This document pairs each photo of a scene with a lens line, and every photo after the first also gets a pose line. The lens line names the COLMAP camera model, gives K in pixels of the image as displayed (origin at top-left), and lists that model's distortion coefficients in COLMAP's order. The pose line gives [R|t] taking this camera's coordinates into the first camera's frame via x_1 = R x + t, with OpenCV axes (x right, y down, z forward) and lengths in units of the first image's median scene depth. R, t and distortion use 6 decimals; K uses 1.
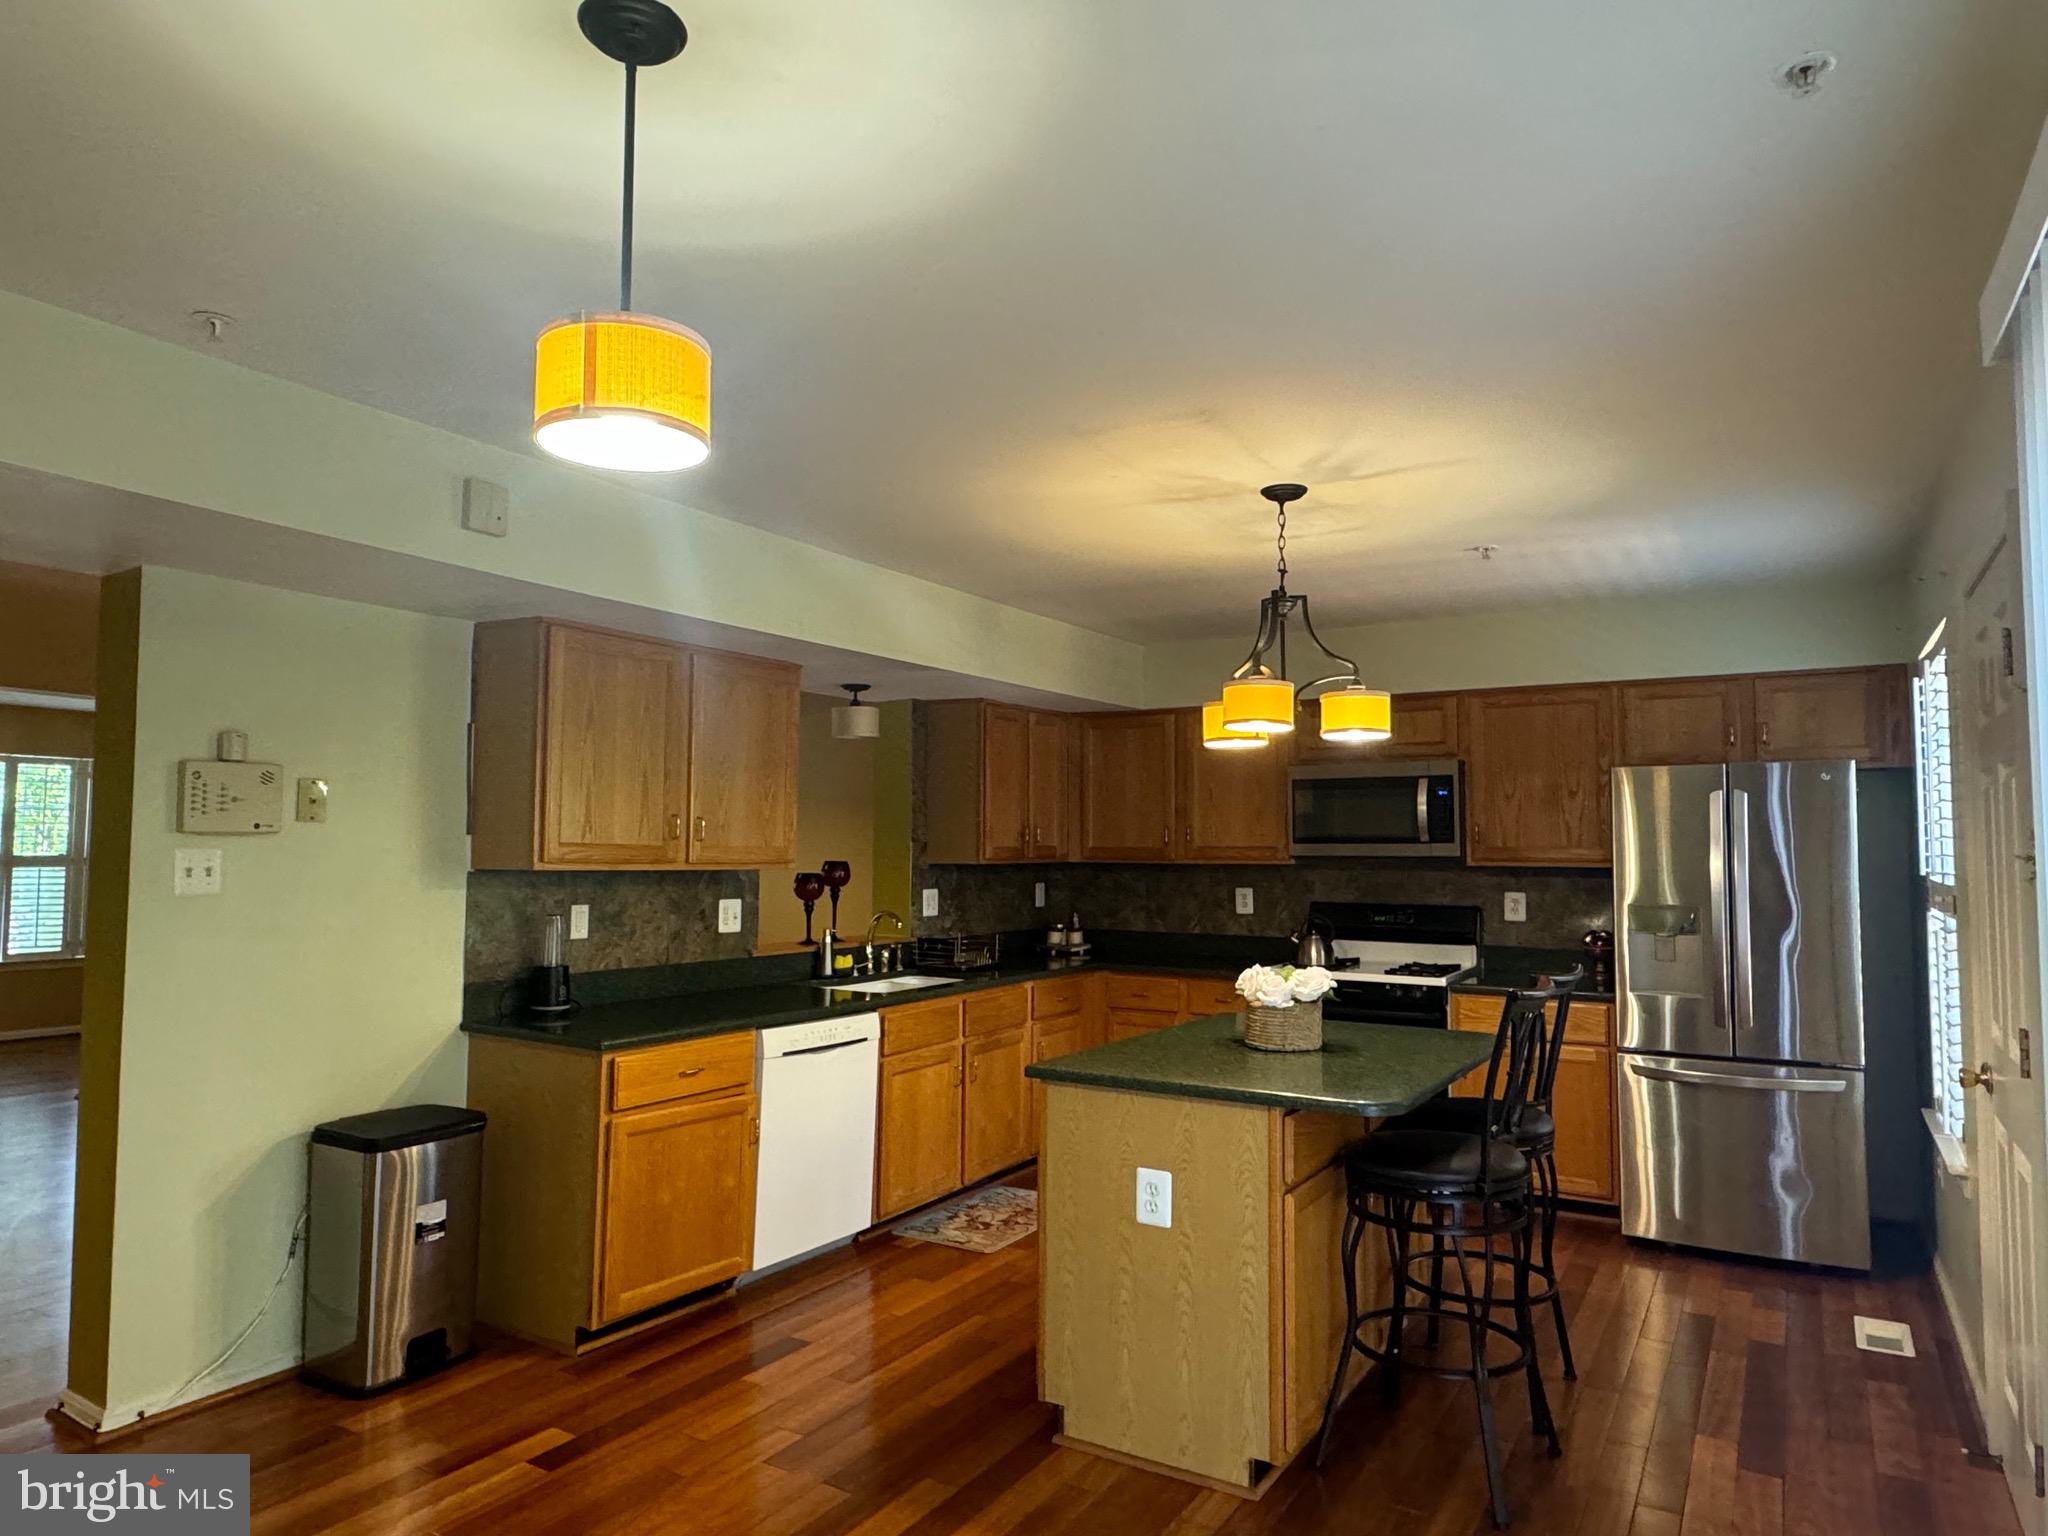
lens RADIAL K [[1251.8, 0, 1027.5], [0, 1251.8, 773.4], [0, 0, 1]] dist [-0.001456, -0.000210]
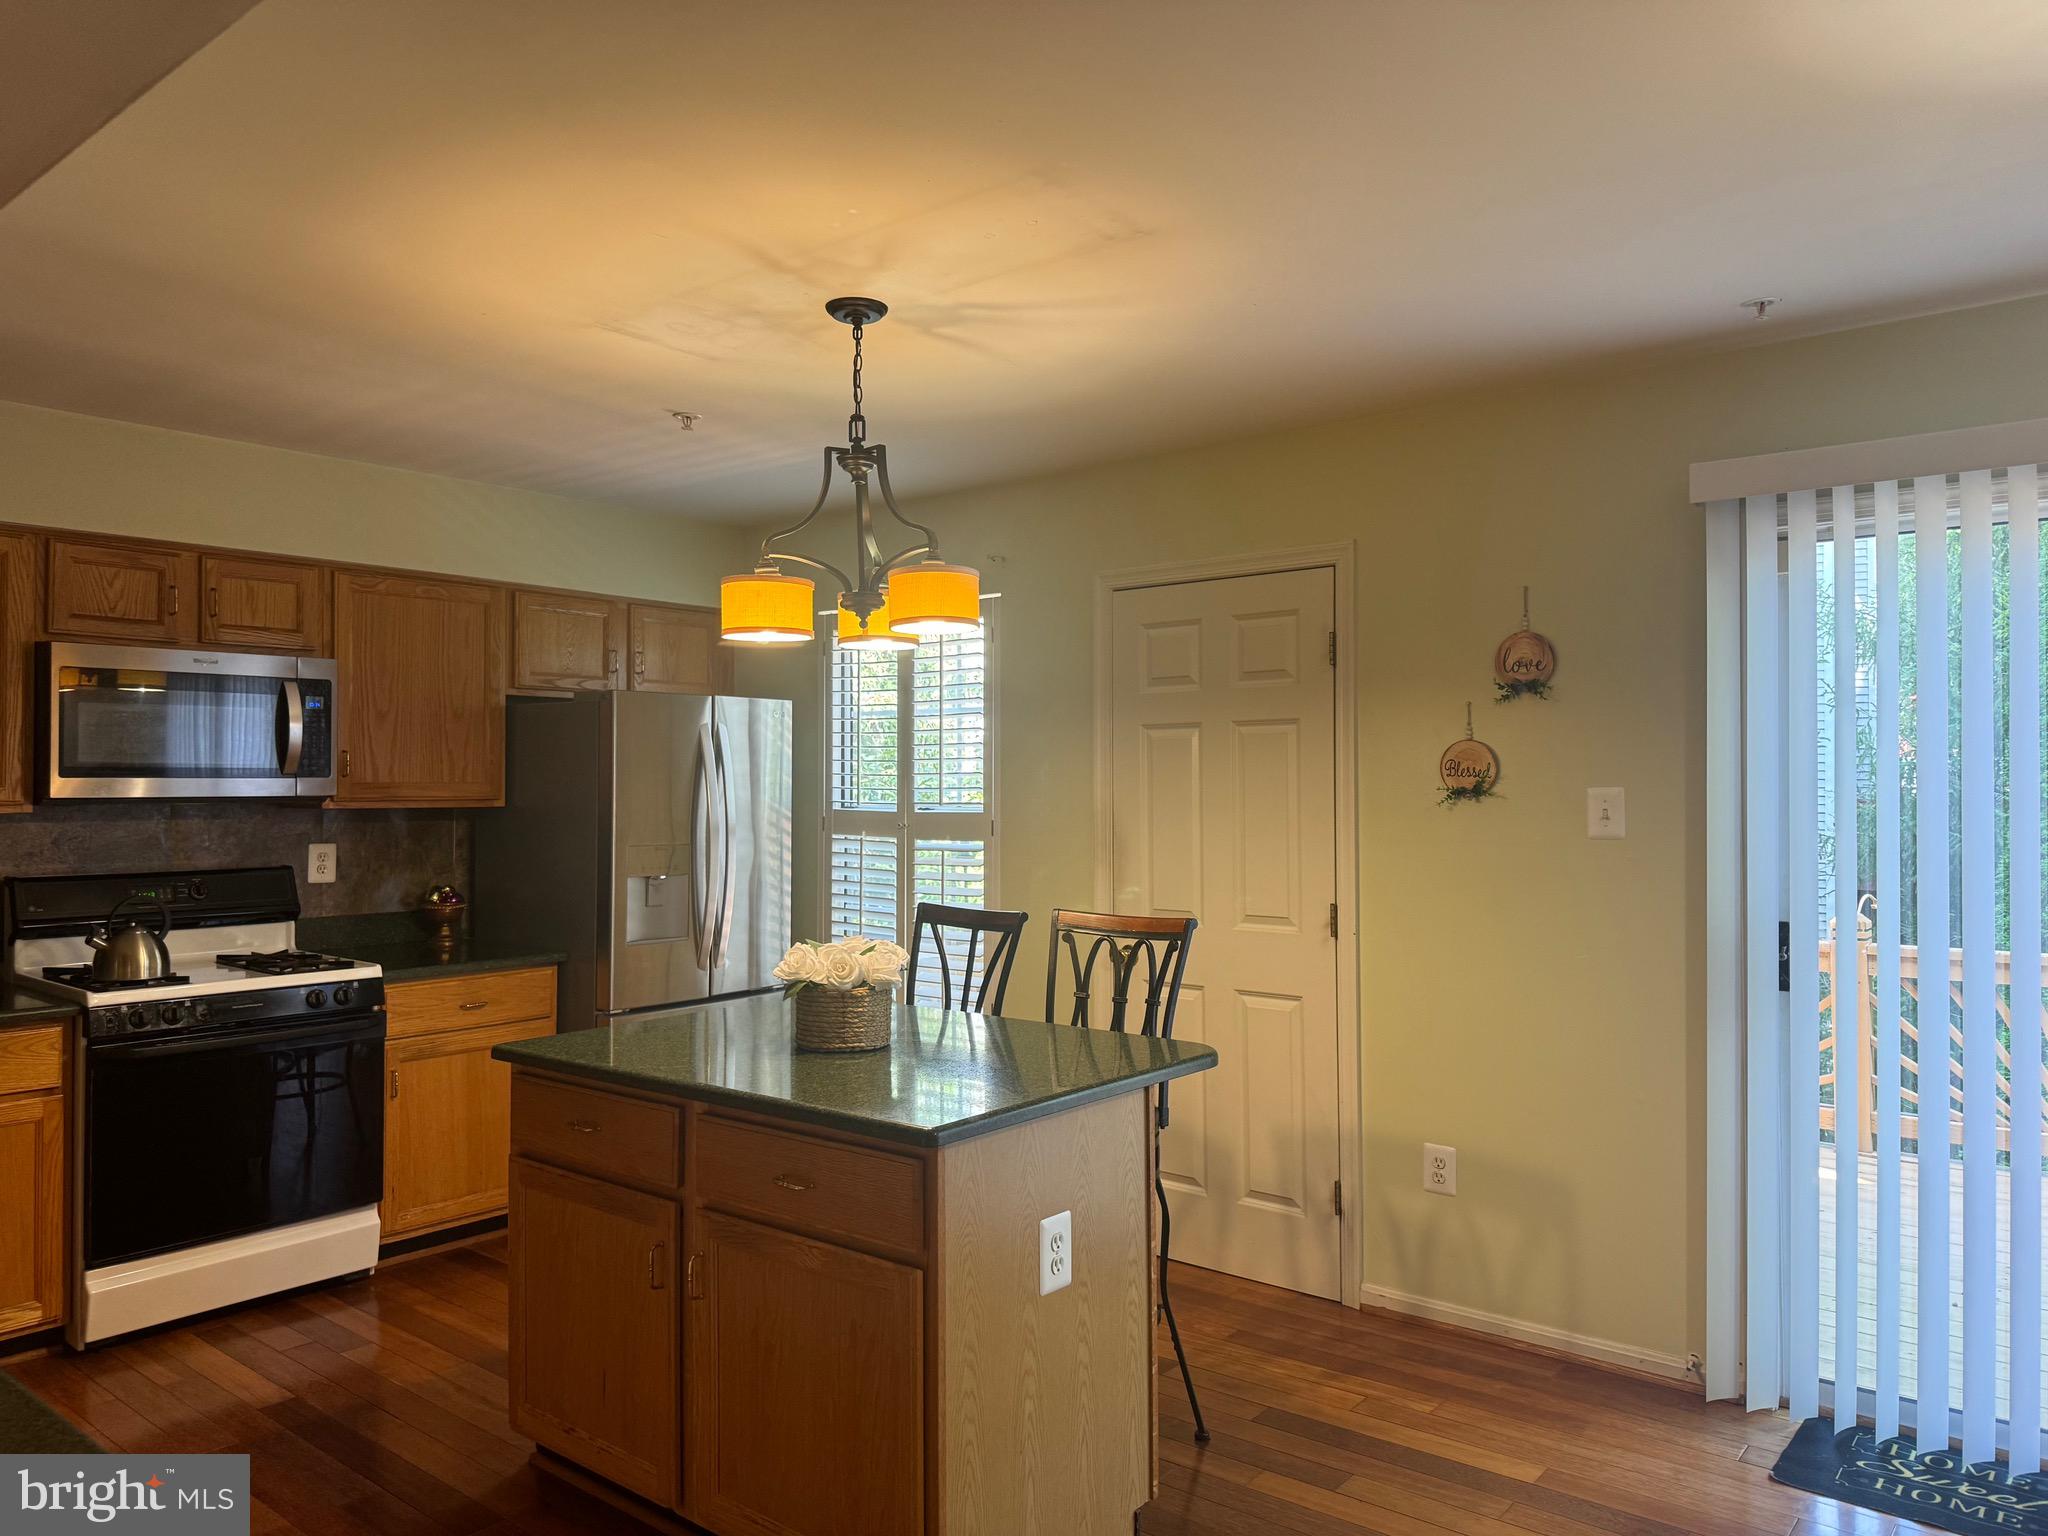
lens RADIAL K [[1430.0, 0, 1031.1], [0, 1430.0, 778.3], [0, 0, 1]] dist [0.092124, -0.150682]
pose [[0.136967, 0.000671, 0.990575, -0.616910], [-0.059179, 0.998219, 0.007506, 0.040301], [-0.988806, -0.059649, 0.136763, 0.745651]]
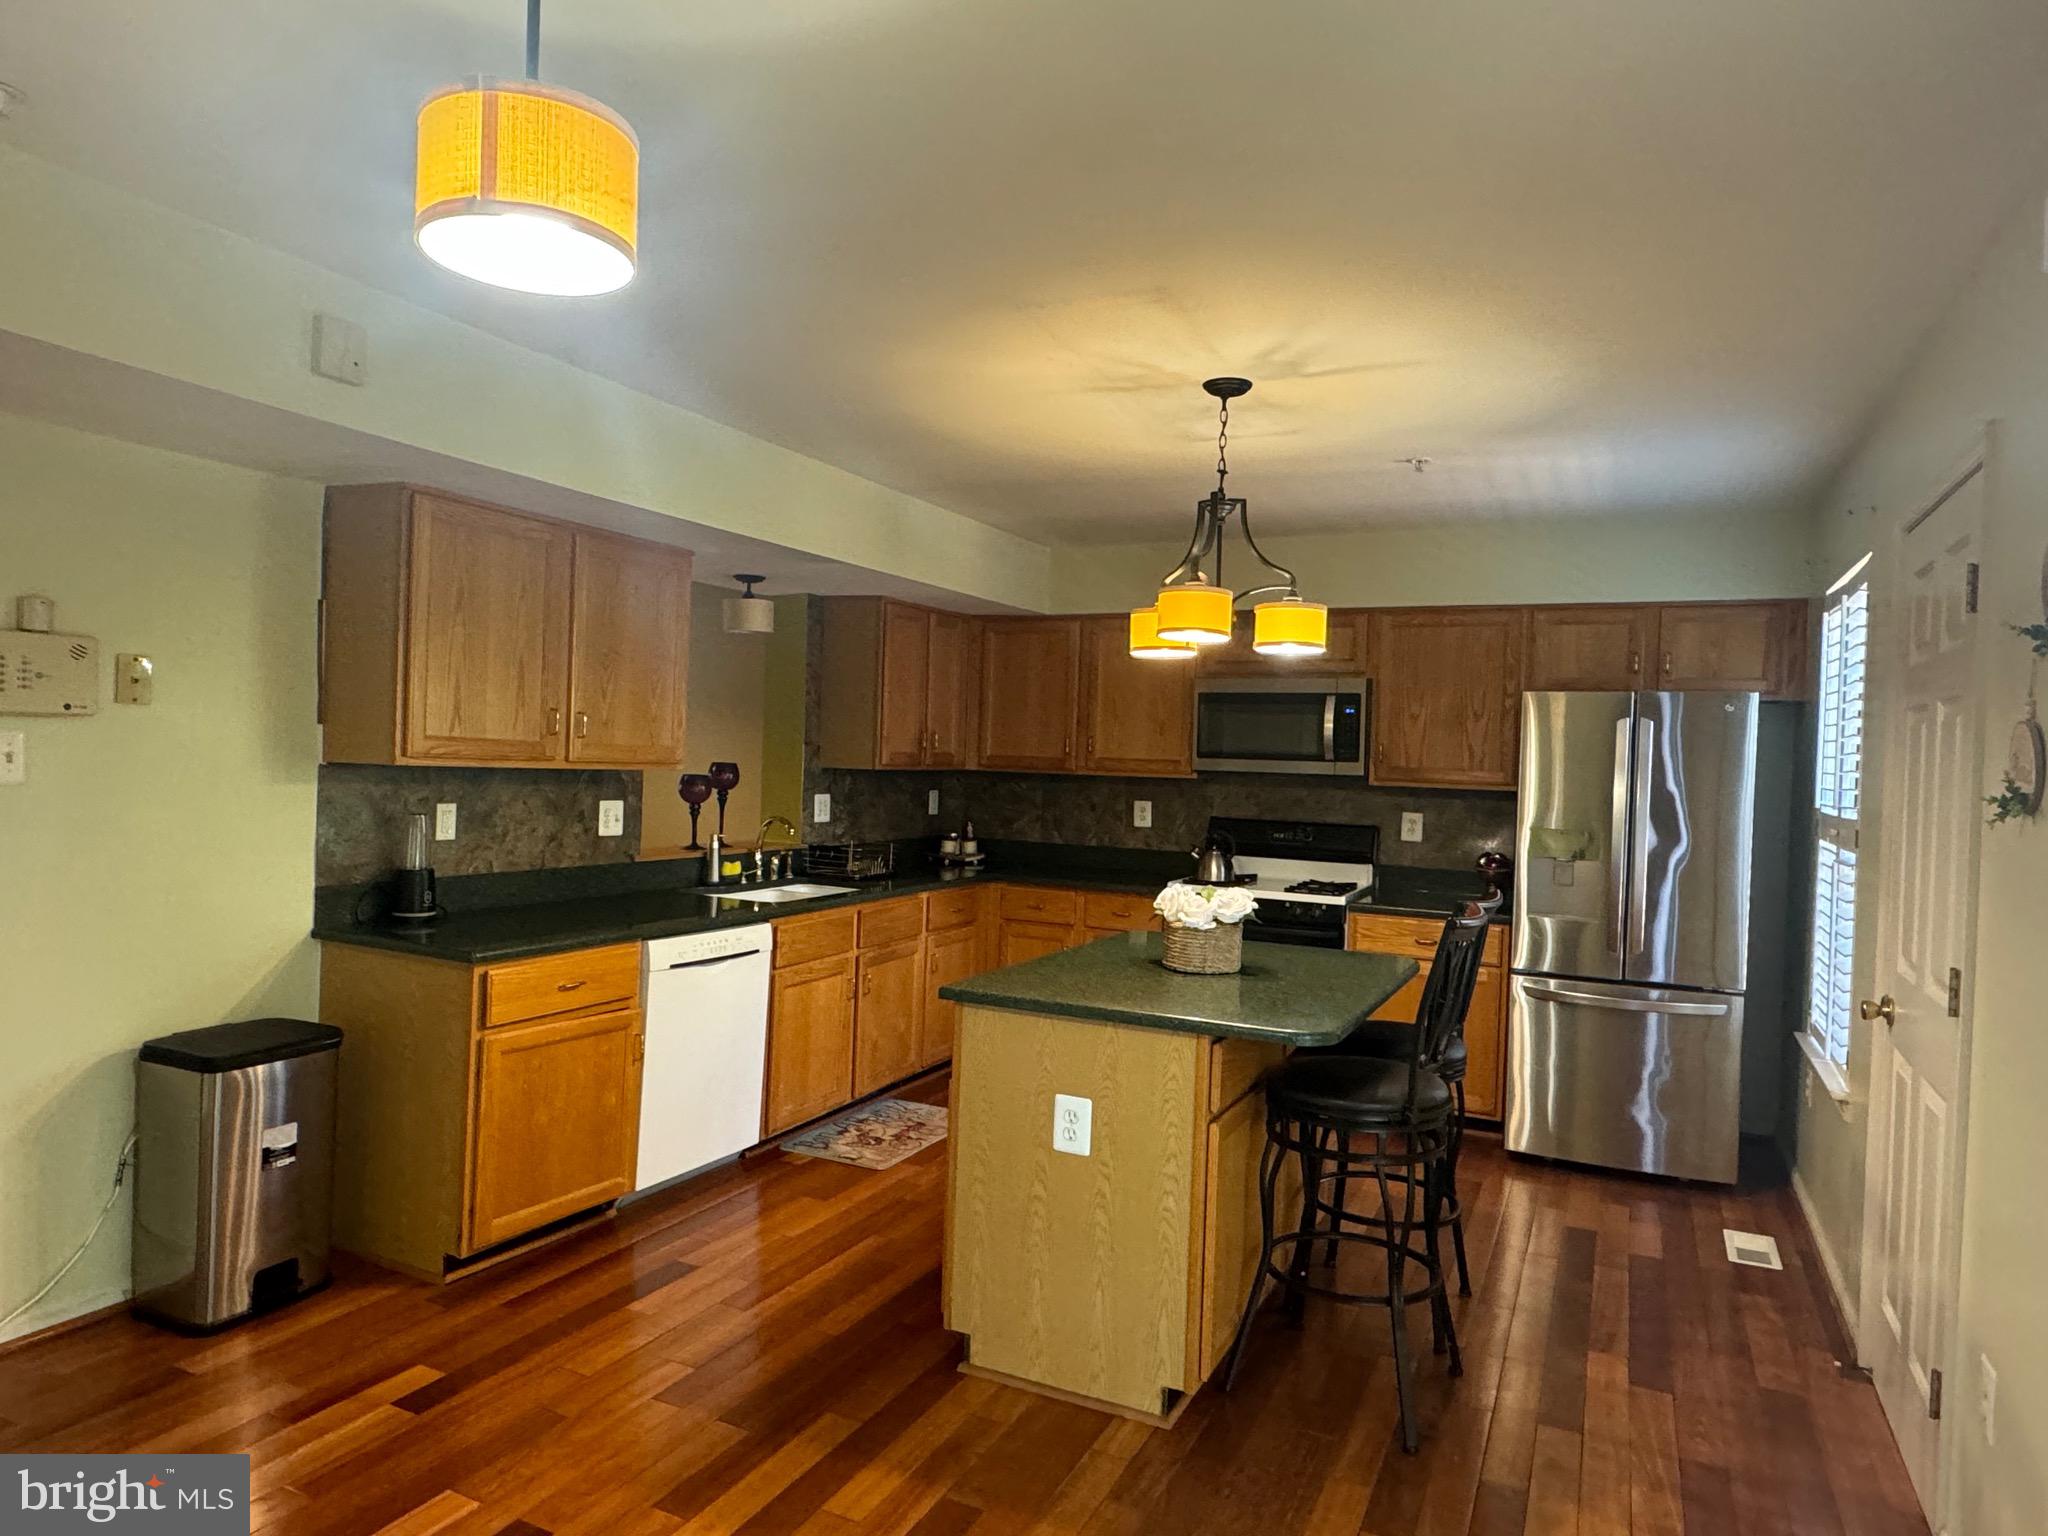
lens RADIAL K [[1250.9, 0, 1020.4], [0, 1250.9, 770.8], [0, 0, 1]] dist [-0.001347, -0.001403]
pose [[0.995015, 0.027793, 0.095774, -0.031135], [-0.034777, 0.996795, 0.072038, 0.000551], [-0.093465, -0.075009, 0.992793, 0.059109]]
